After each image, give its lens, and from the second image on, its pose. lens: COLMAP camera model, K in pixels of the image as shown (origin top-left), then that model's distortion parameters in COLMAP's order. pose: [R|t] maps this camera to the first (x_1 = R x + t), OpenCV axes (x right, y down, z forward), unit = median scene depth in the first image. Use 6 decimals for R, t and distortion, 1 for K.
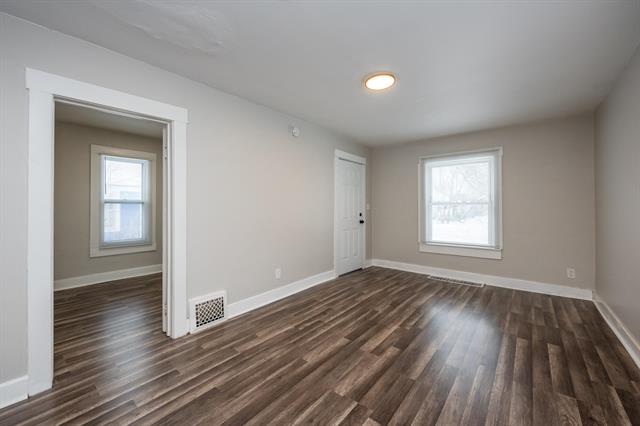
lens RADIAL K [[262.3, 0, 320.0], [0, 262.3, 213.0], [0, 0, 1]] dist [0.000180, 0.000012]
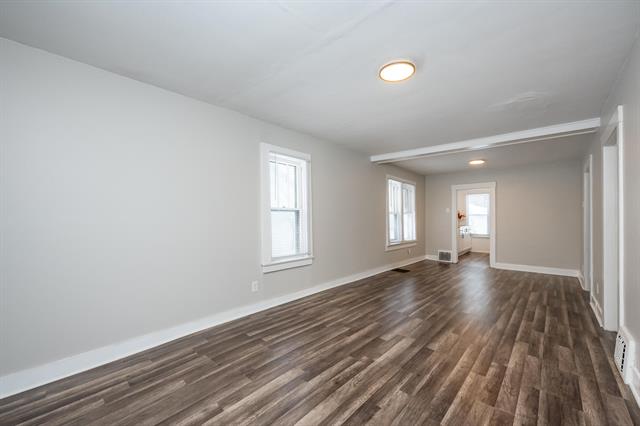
lens RADIAL K [[276.8, 0, 320.0], [0, 276.8, 213.0], [0, 0, 1]] dist [-0.000473, -0.019961]
pose [[-0.999430, 0.006316, 0.033177, 0.450504], [0.006229, 0.999977, -0.002724, -0.032538], [-0.033194, -0.002516, -0.999446, 1.917073]]
